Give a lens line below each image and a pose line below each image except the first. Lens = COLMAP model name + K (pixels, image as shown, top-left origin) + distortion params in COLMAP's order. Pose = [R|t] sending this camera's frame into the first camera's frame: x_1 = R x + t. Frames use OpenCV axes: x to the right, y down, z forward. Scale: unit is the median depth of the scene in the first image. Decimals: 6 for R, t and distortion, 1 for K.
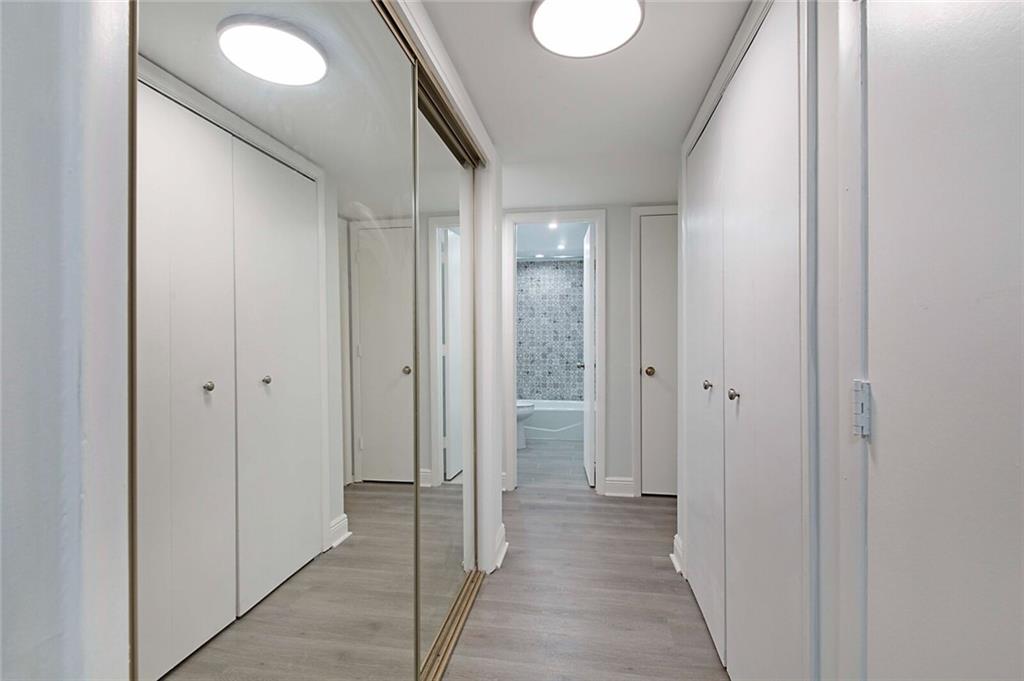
lens RADIAL K [[498.1, 0, 512.1], [0, 498.1, 342.5], [0, 0, 1]] dist [-0.001804, -0.000054]
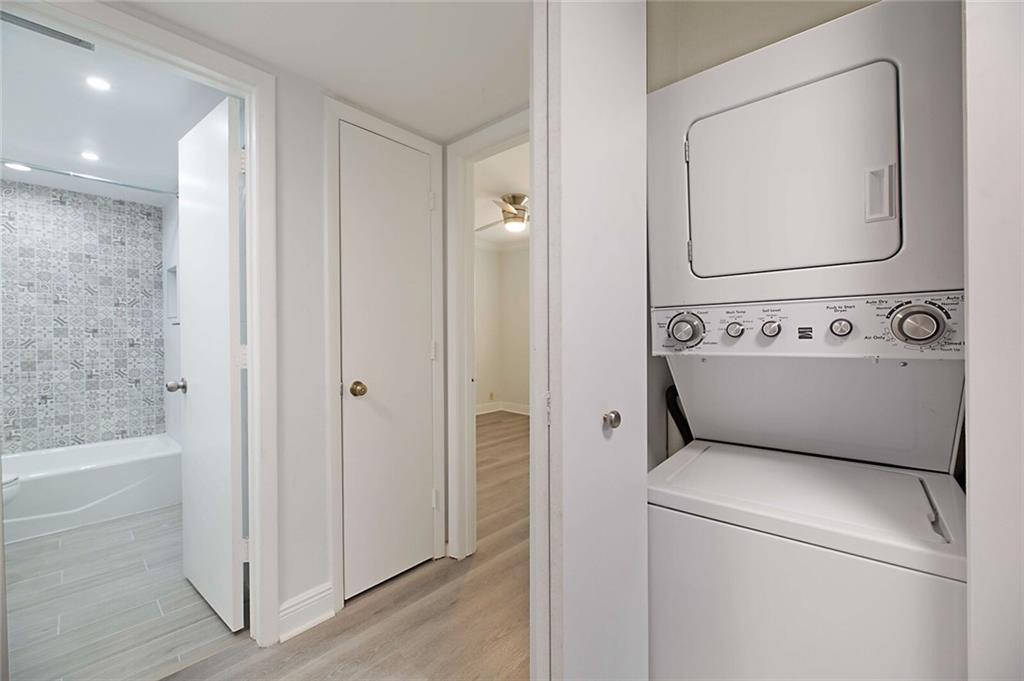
lens RADIAL K [[419.9, 0, 505.3], [0, 419.9, 342.6], [0, 0, 1]] dist [-0.006597, -0.001122]
pose [[0.546380, -0.007248, 0.837506, -0.026514], [0.000580, 0.999966, 0.008276, -0.000992], [-0.837537, -0.004036, 0.546365, 0.351610]]
